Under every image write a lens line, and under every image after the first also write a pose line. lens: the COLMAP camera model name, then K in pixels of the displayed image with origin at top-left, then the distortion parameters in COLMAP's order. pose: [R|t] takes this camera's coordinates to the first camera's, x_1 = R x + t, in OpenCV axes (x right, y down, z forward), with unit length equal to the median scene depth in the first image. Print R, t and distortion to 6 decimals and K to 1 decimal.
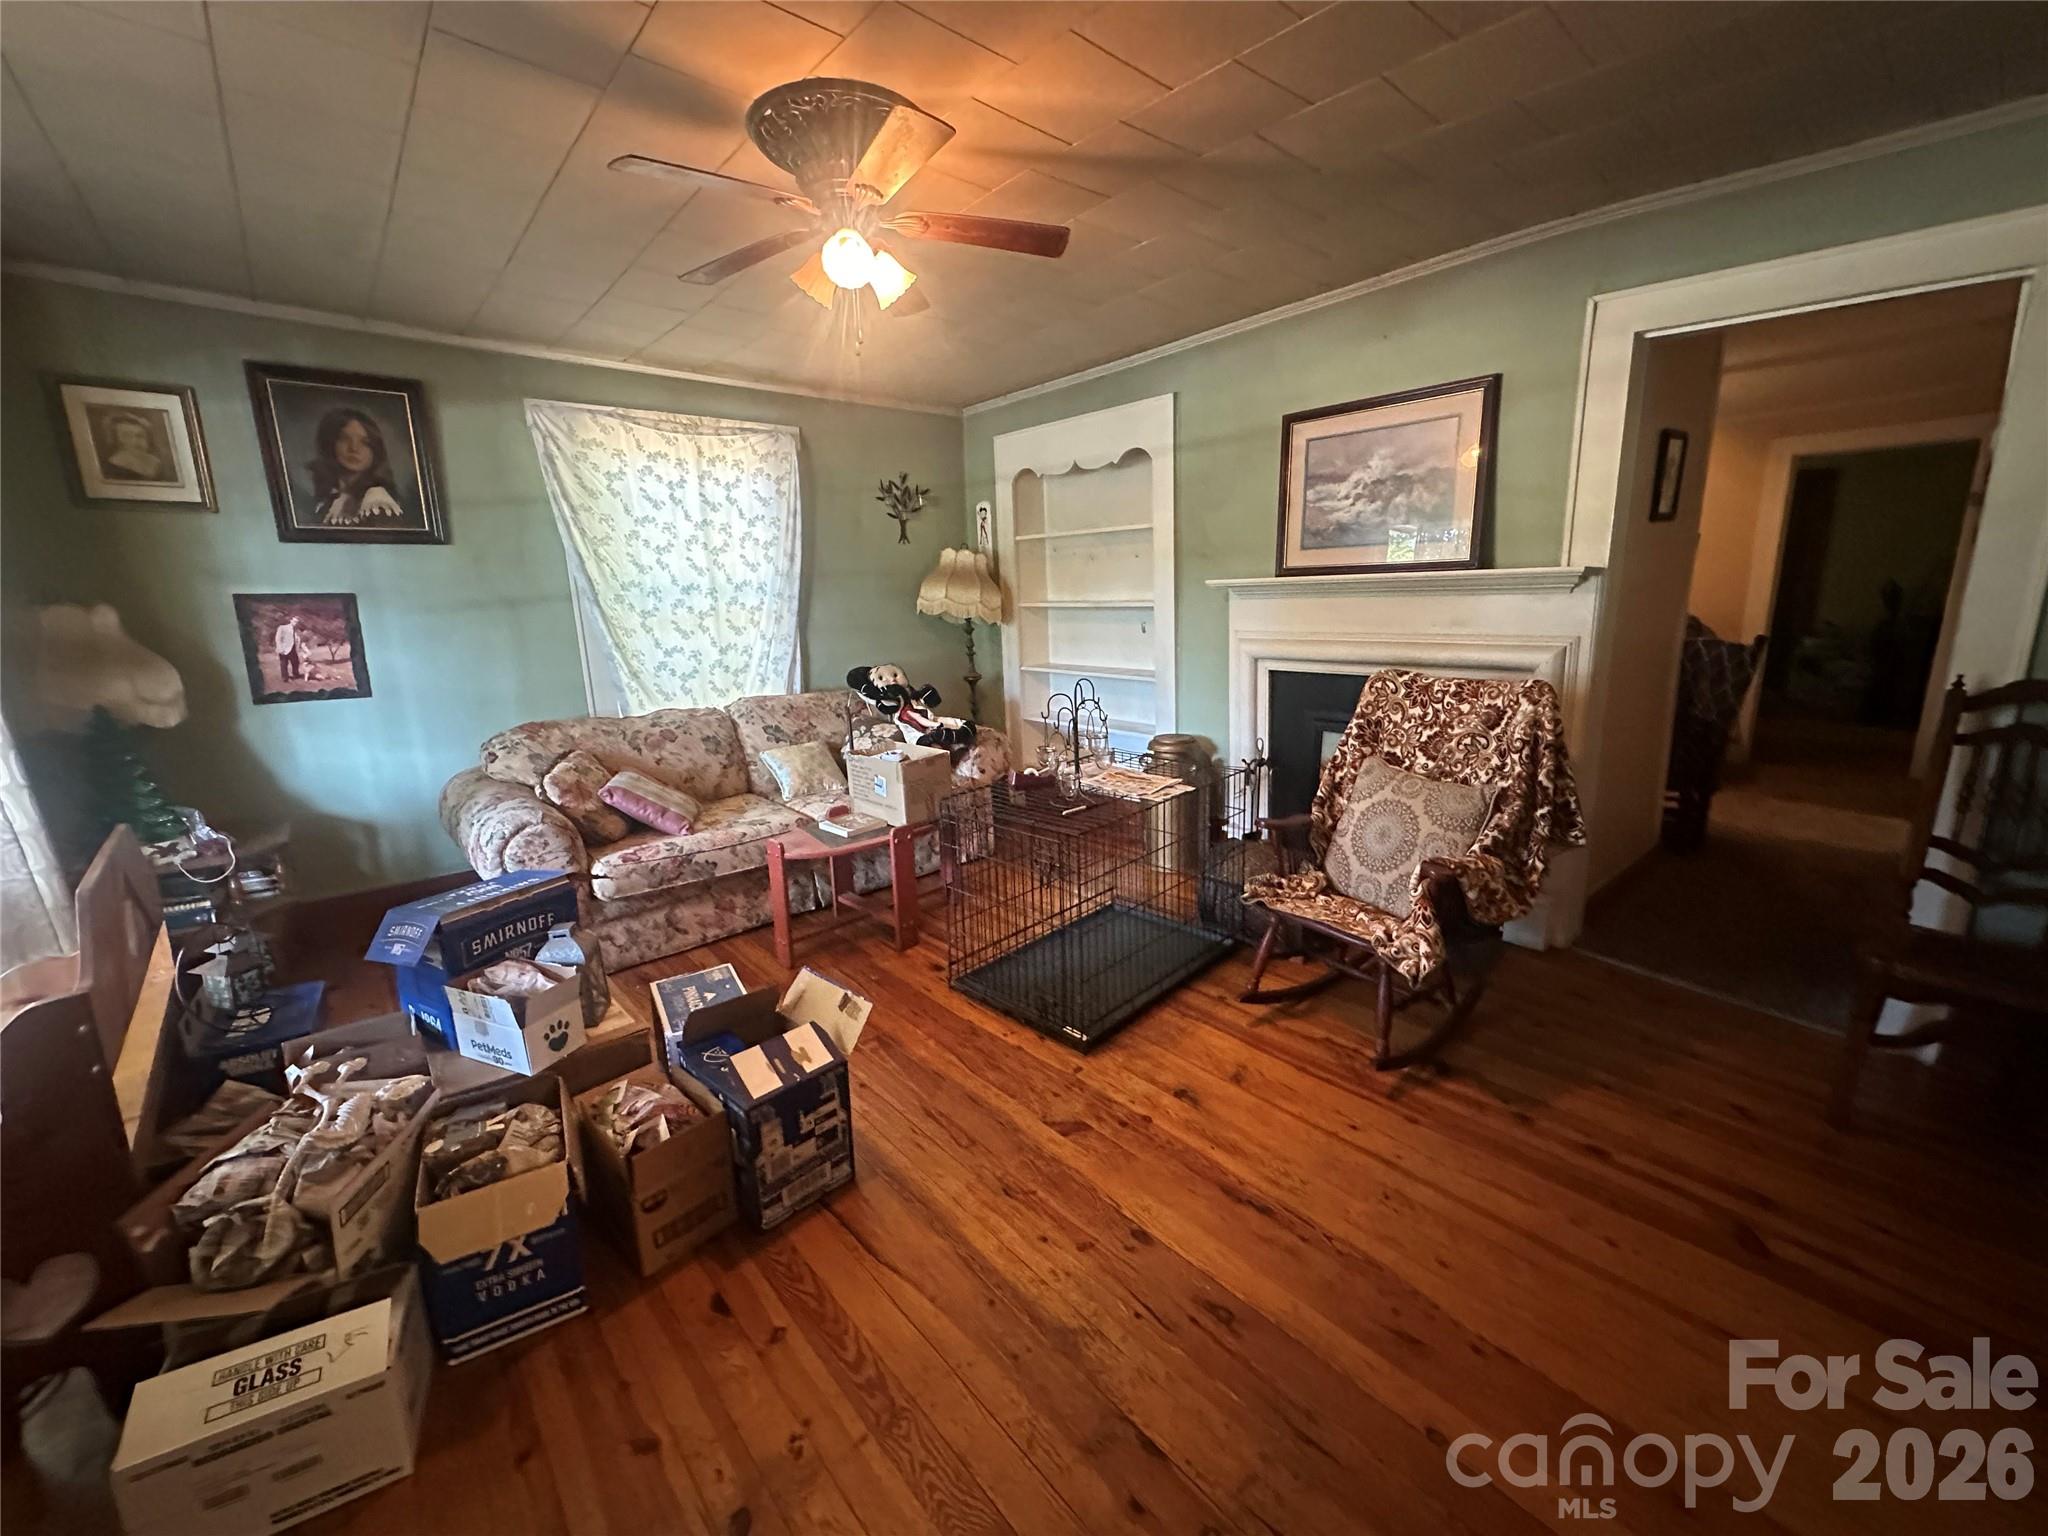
lens RADIAL K [[819.3, 0, 1026.3], [0, 819.3, 760.1], [0, 0, 1]] dist [-0.004707, -0.000517]
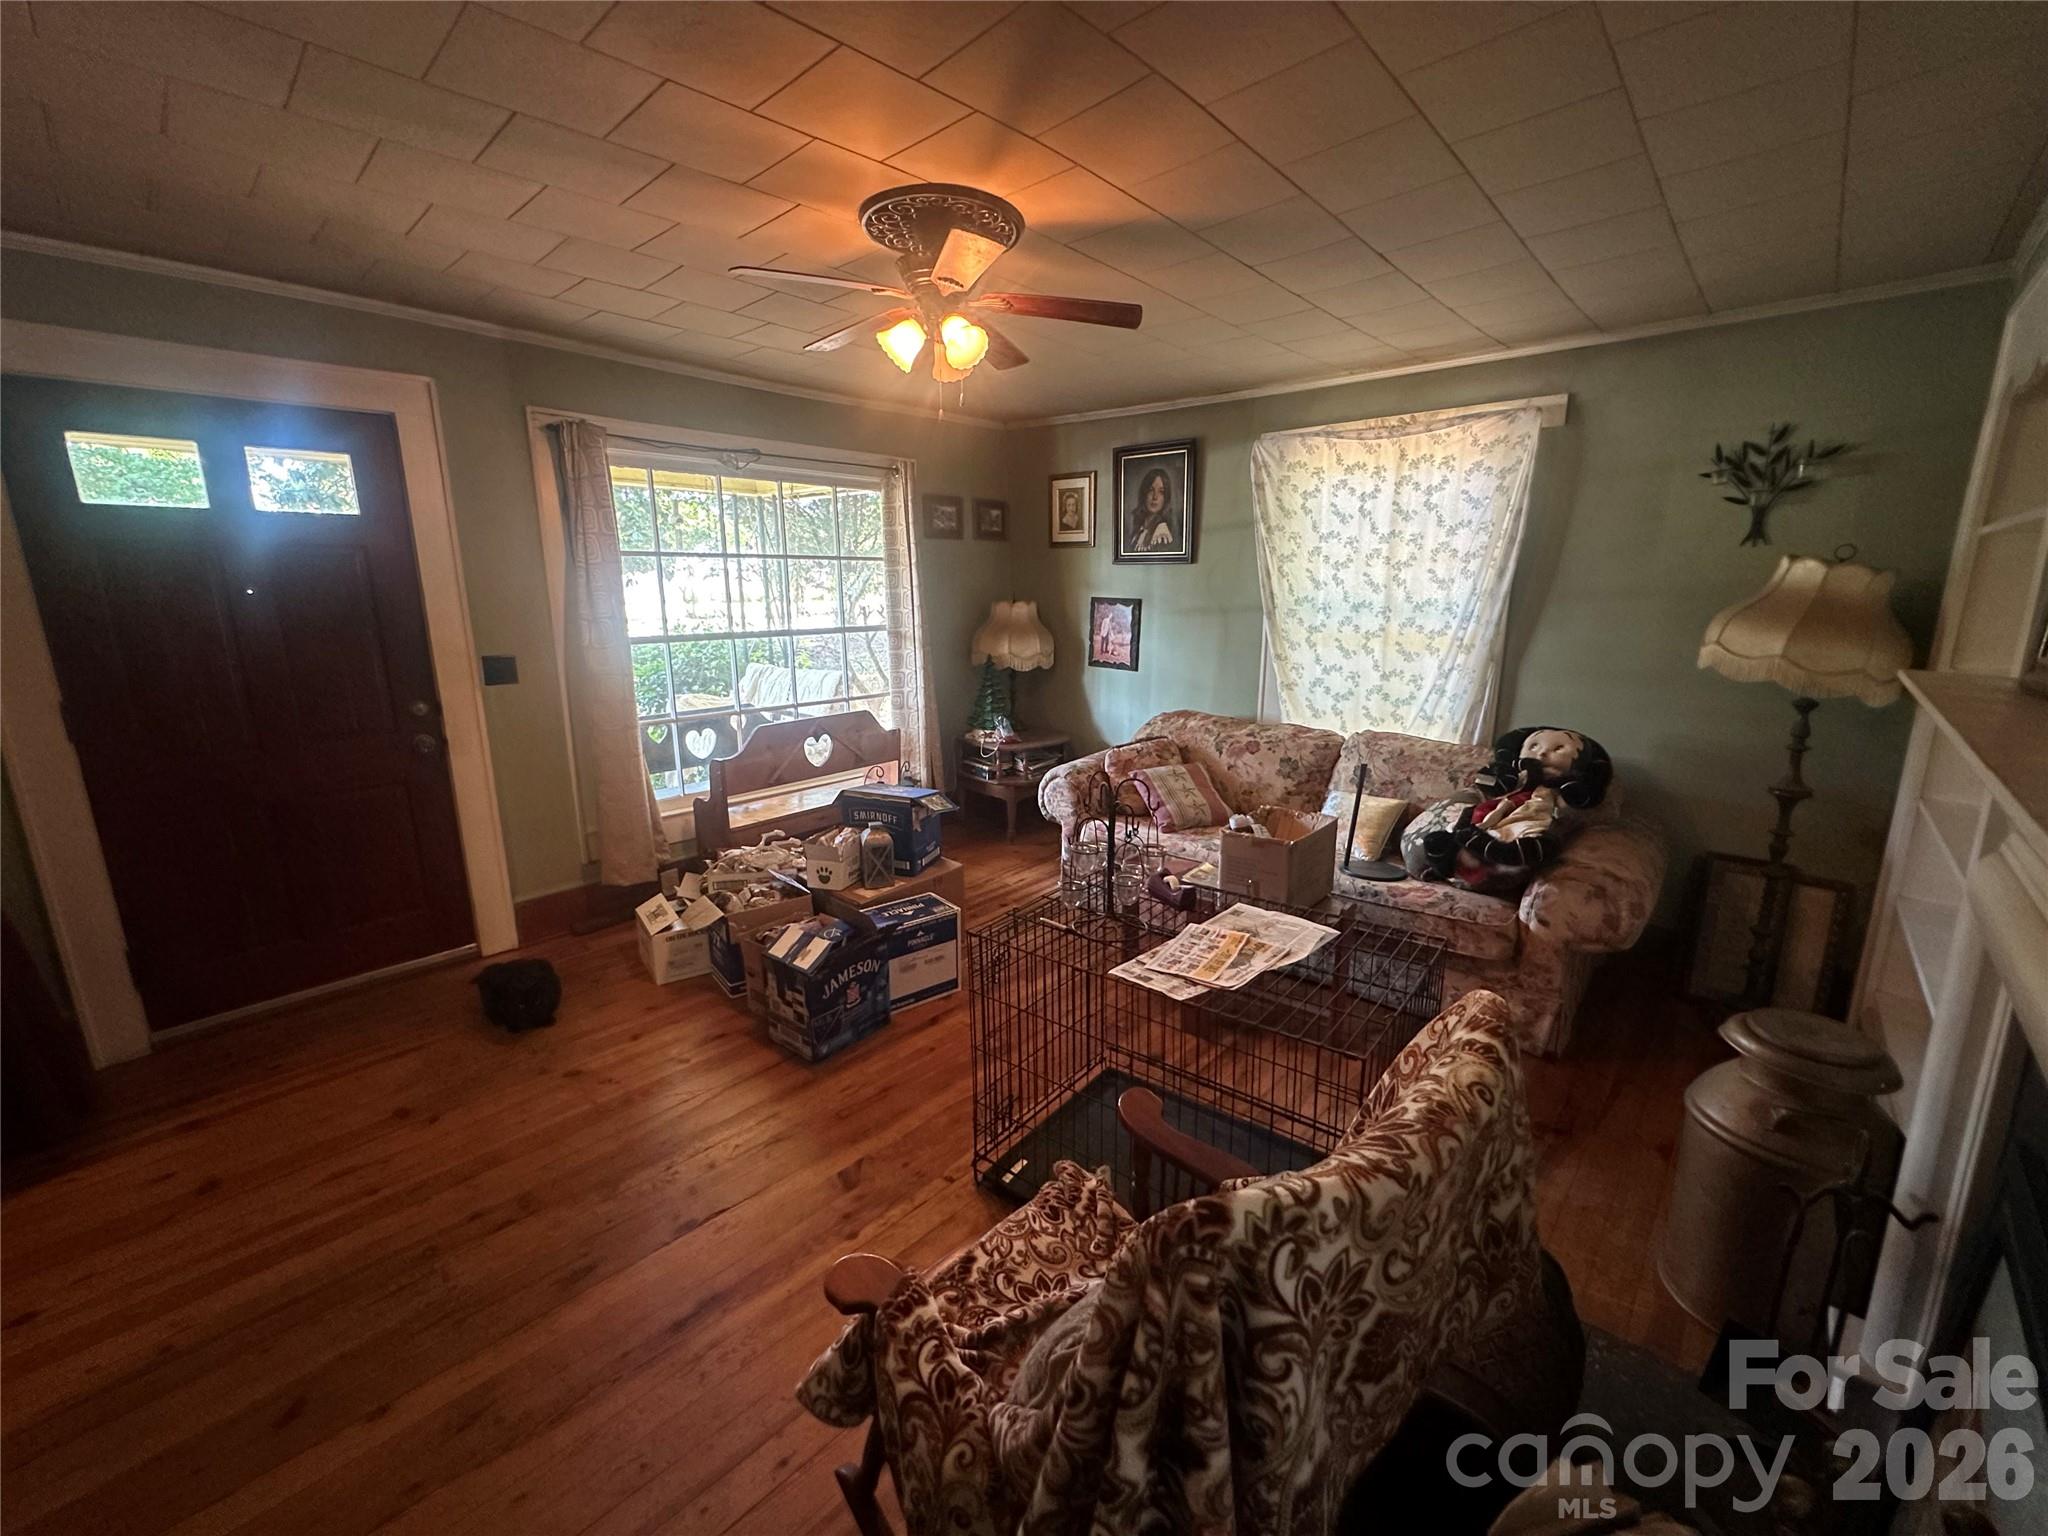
lens RADIAL K [[819.3, 0, 1028.3], [0, 819.3, 762.7], [0, 0, 1]] dist [-0.004707, -0.000517]
pose [[0.100736, 0.242371, -0.964940, 0.513524], [-0.208430, 0.953492, 0.217737, -0.168462], [0.972836, 0.179188, 0.146568, 0.540896]]
